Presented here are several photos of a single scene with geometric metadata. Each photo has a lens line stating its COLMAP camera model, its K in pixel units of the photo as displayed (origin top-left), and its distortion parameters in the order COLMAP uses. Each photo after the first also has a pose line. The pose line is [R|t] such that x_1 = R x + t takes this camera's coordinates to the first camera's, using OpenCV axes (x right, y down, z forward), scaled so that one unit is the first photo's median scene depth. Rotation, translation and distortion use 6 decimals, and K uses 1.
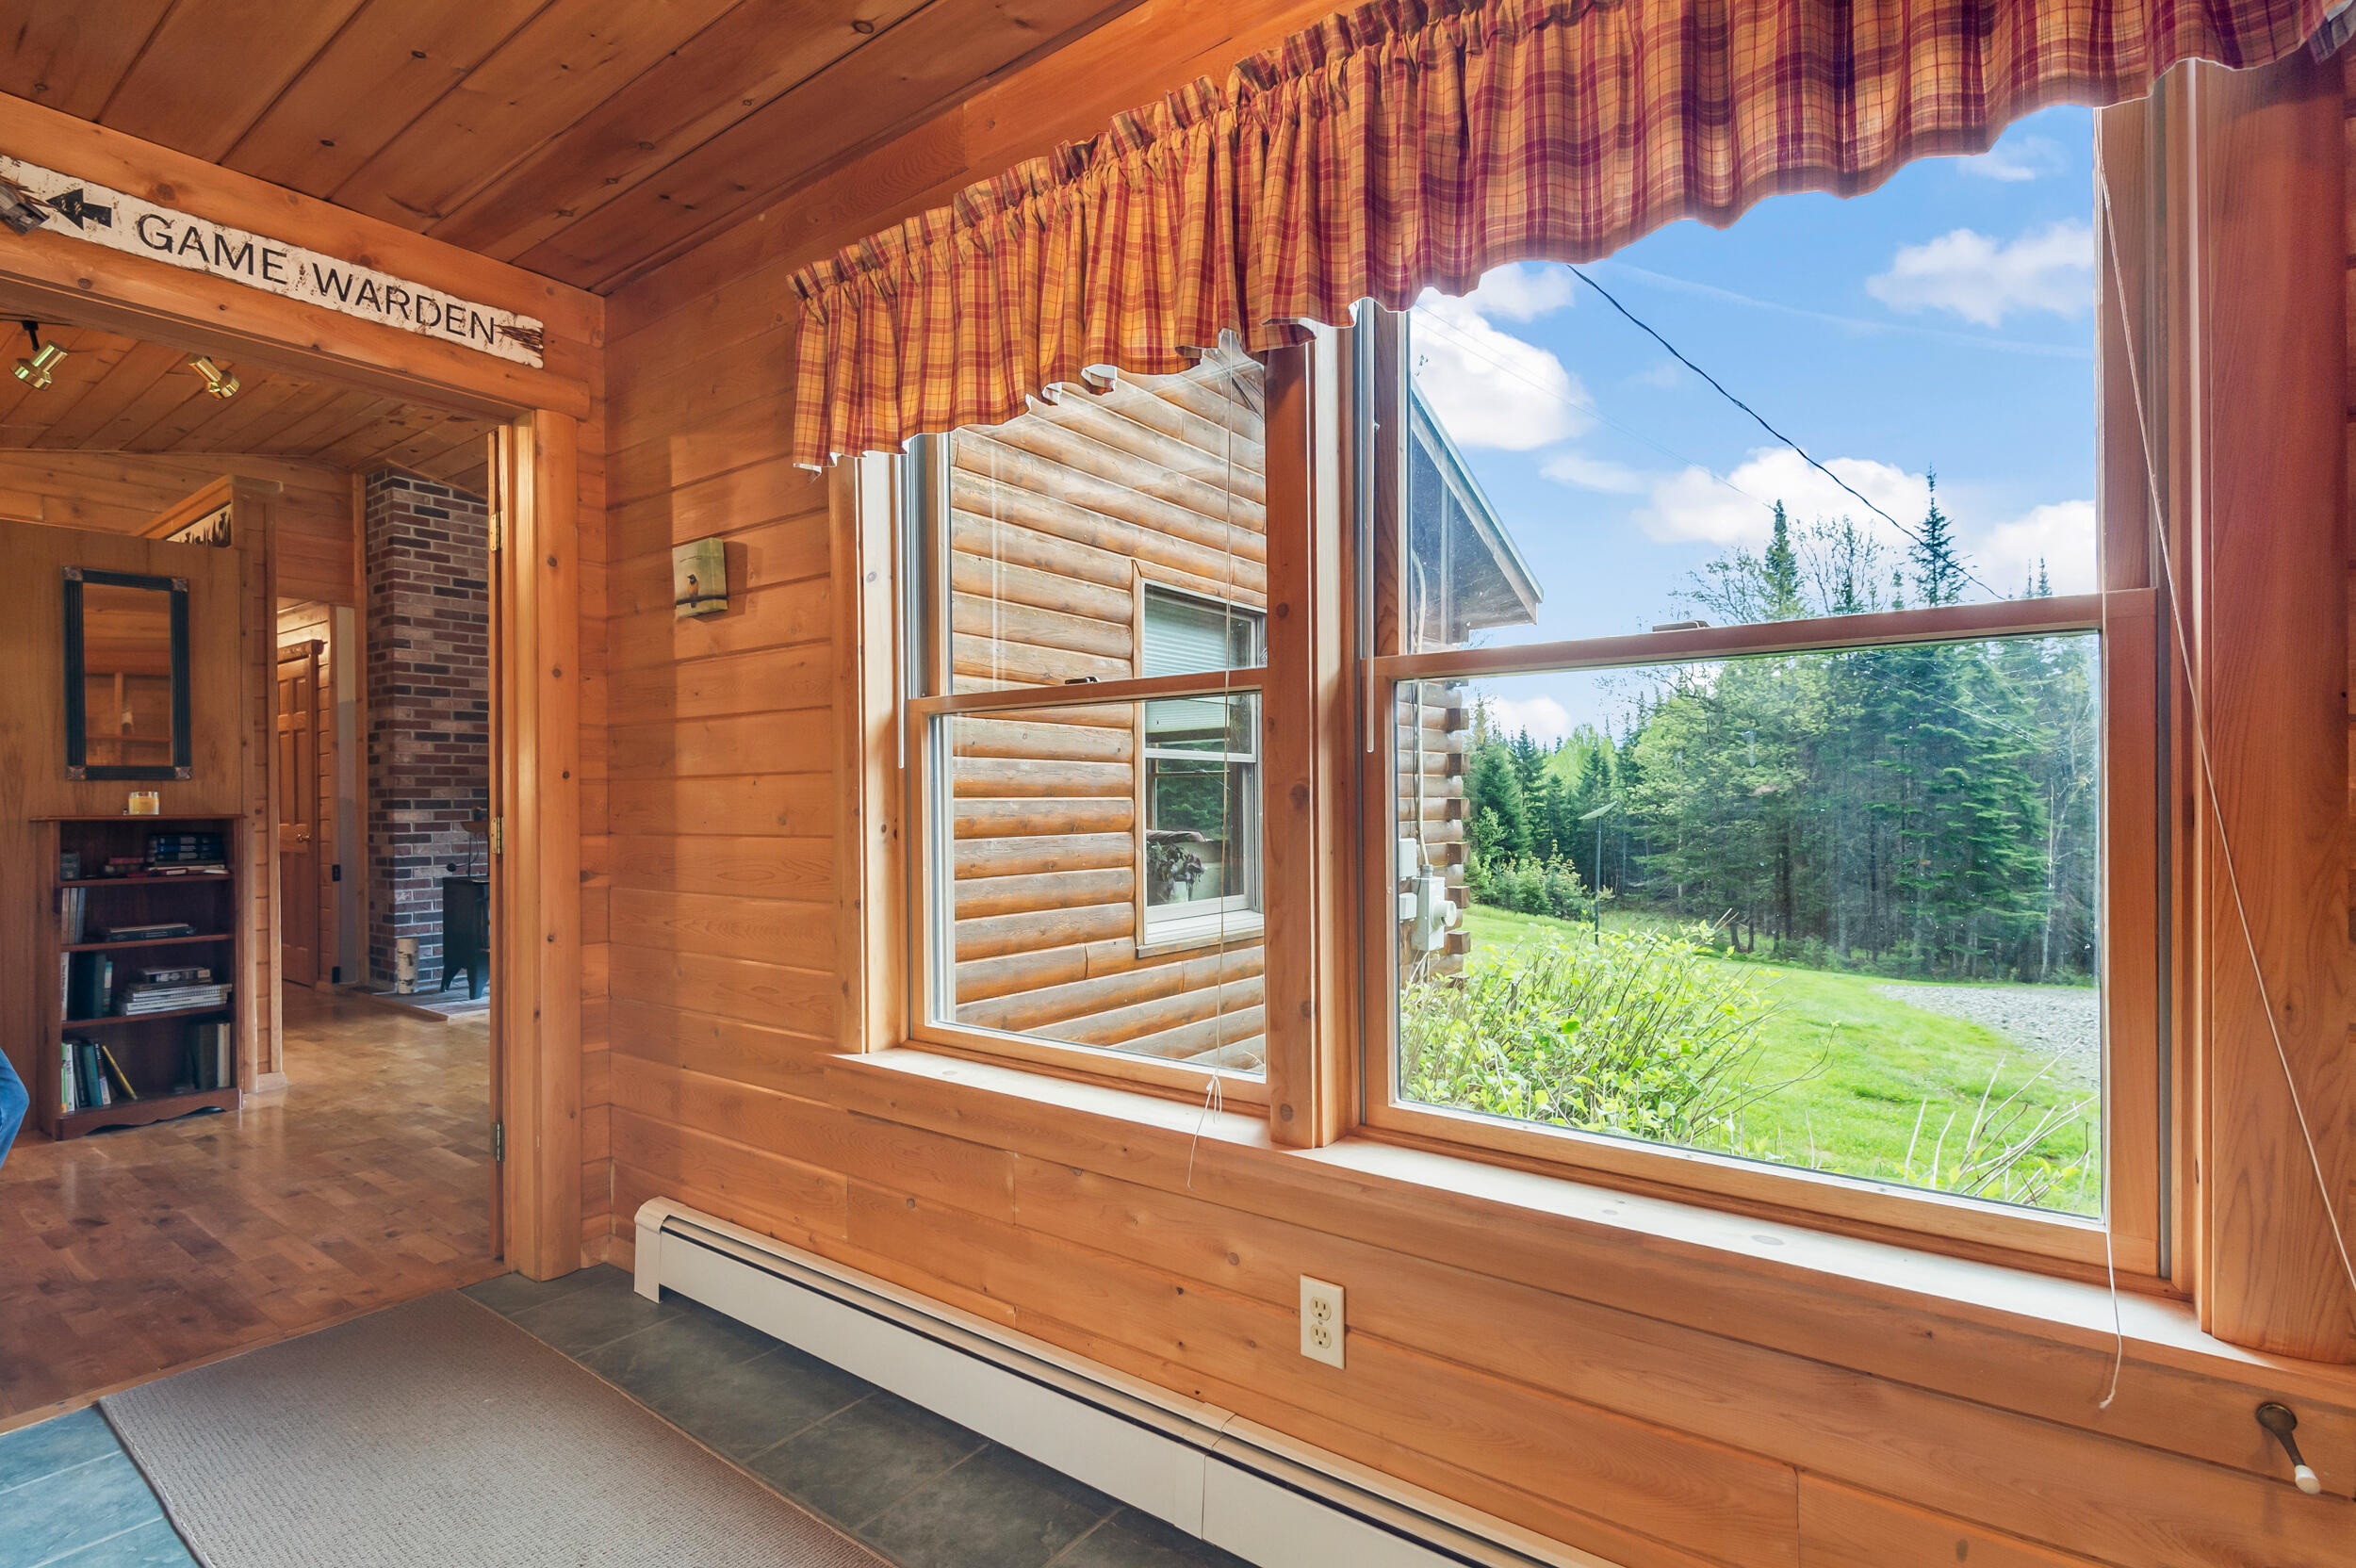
lens RADIAL K [[1134.3, 0, 1194.6], [0, 1134.3, 798.4], [0, 0, 1]] dist [0.002879, -0.003423]
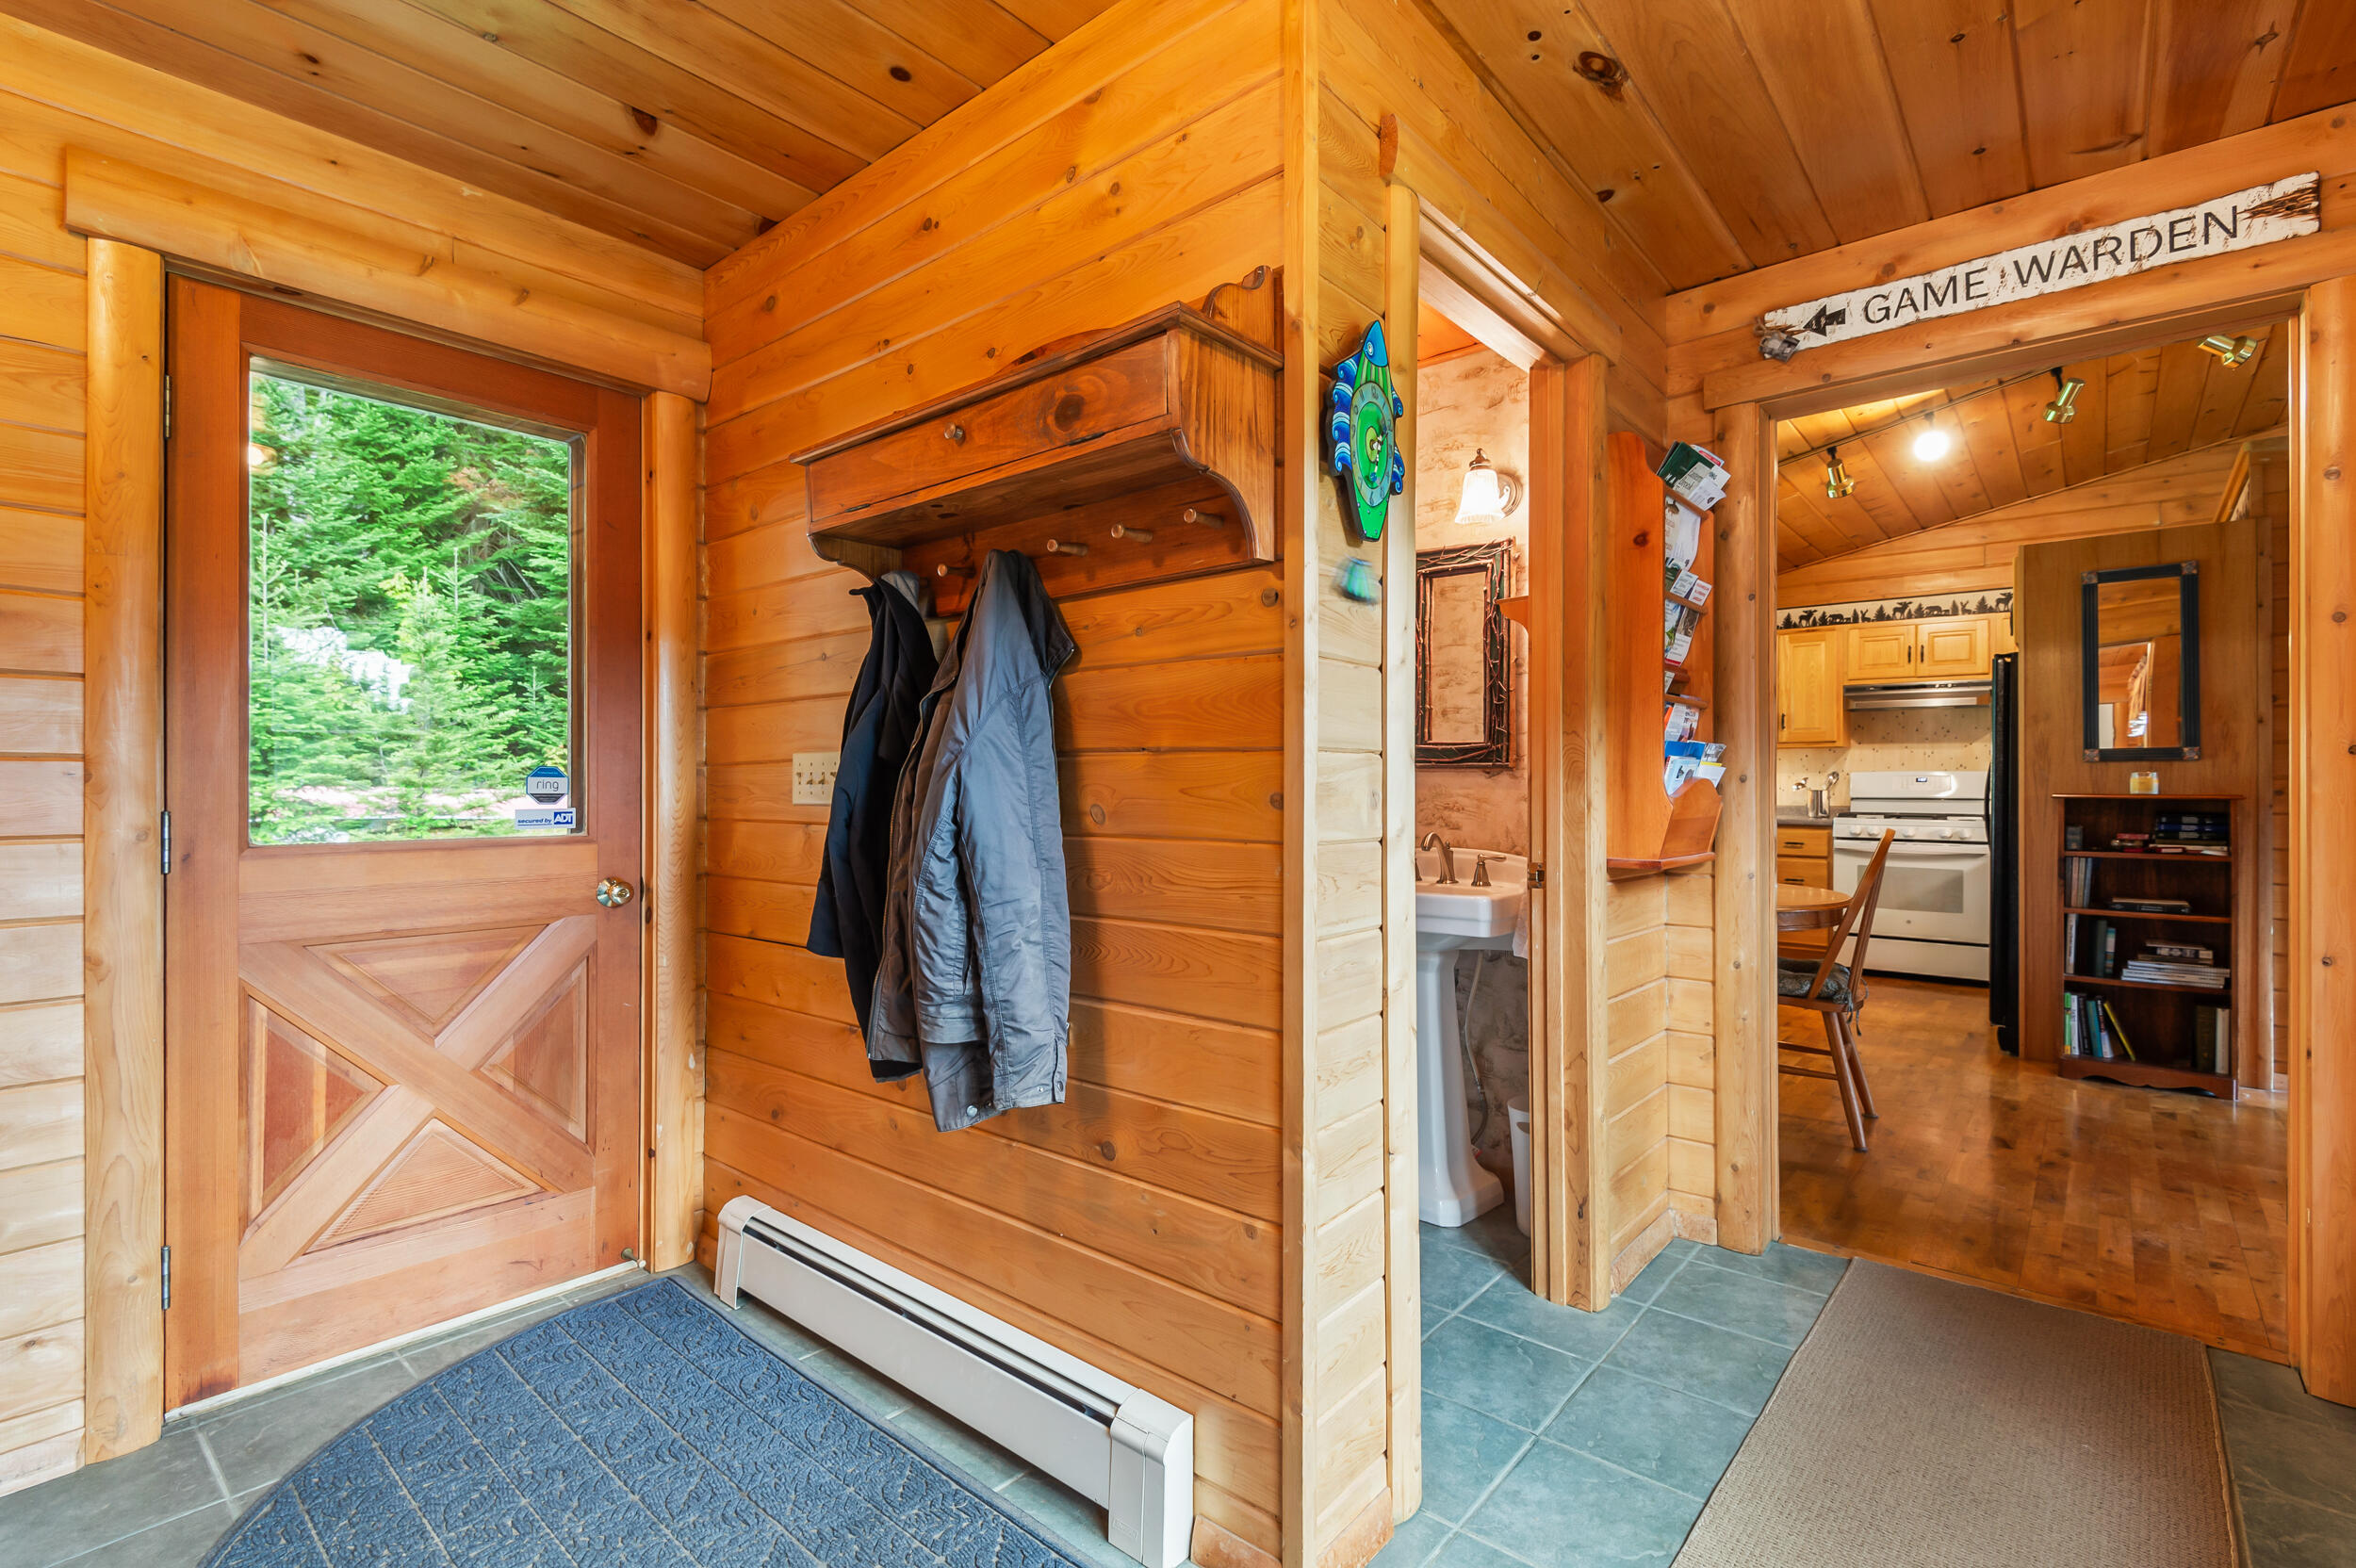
lens RADIAL K [[1078.1, 0, 1158.6], [0, 1078.1, 787.5], [0, 0, 1]] dist [-0.003051, -0.005331]
pose [[-0.091995, 0.009536, -0.995714, 0.155579], [0.000571, 0.999954, 0.009524, -0.001906], [0.995759, 0.000307, -0.091996, 0.183906]]
